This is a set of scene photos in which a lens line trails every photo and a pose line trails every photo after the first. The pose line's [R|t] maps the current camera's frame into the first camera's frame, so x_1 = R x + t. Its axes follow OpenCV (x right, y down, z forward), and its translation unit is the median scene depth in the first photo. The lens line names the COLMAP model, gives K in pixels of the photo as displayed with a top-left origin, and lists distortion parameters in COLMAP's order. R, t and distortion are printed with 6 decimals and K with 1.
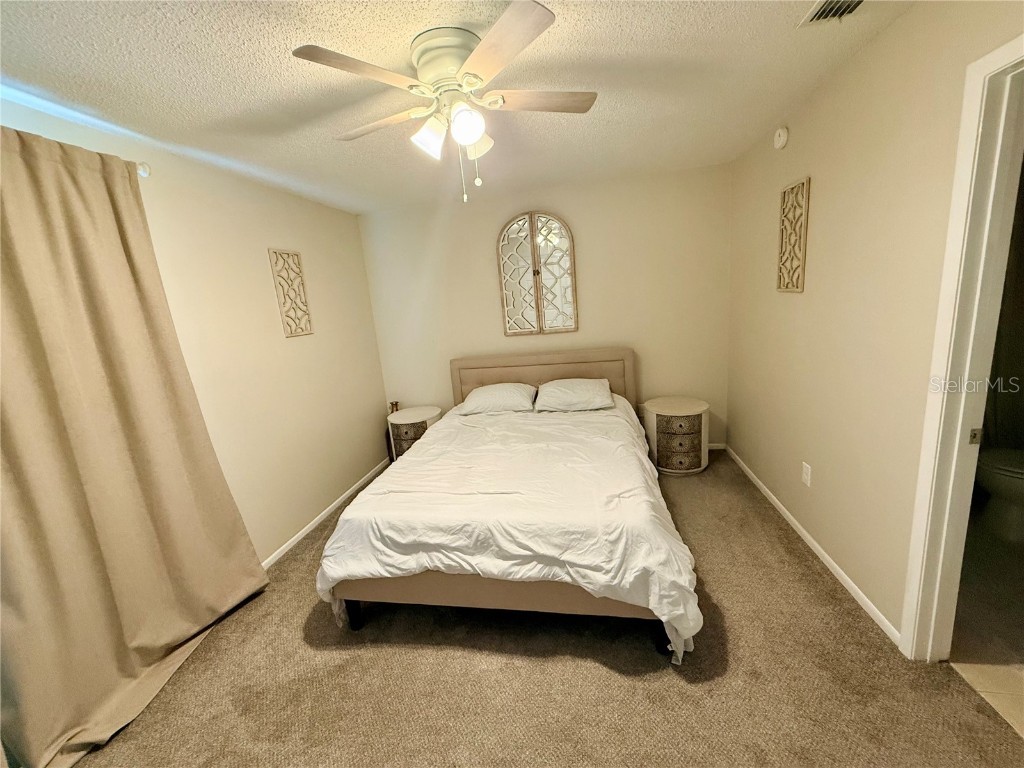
lens RADIAL K [[408.2, 0, 511.0], [0, 408.2, 380.2], [0, 0, 1]] dist [-0.000687, 0.000182]
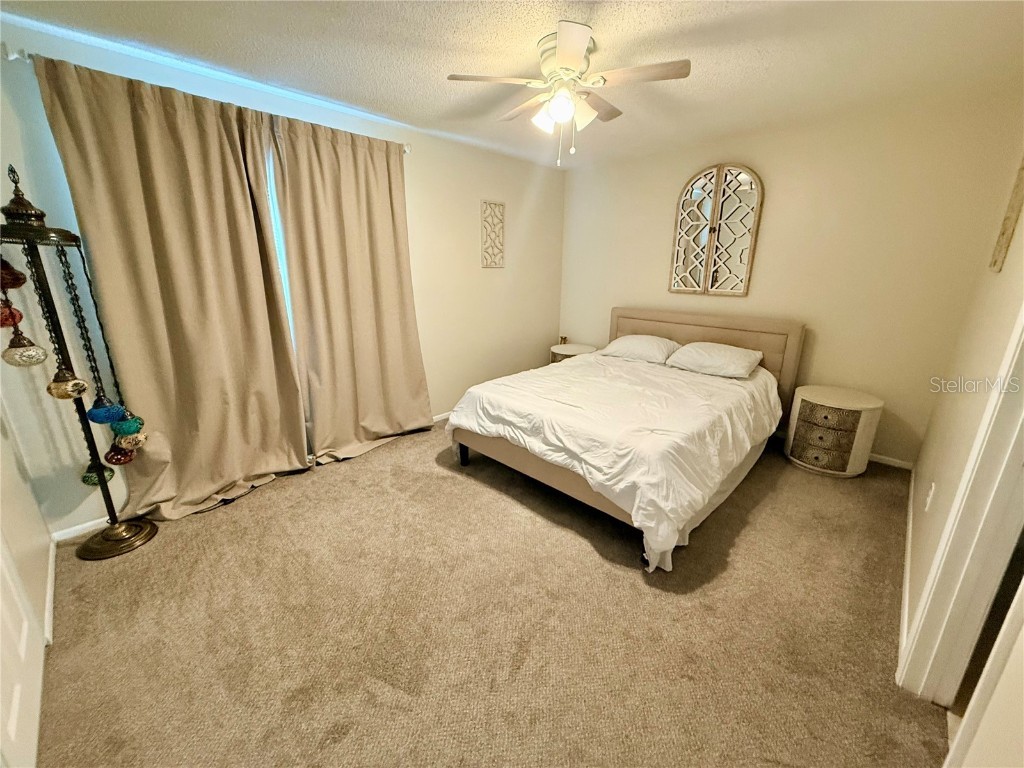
lens RADIAL K [[408.2, 0, 511.0], [0, 408.2, 380.2], [0, 0, 1]] dist [-0.000687, 0.000182]
pose [[0.824616, 0.244332, -0.510206, 0.484088], [-0.189571, 0.969119, 0.157707, 0.040268], [0.532983, -0.033327, 0.845469, -0.174686]]
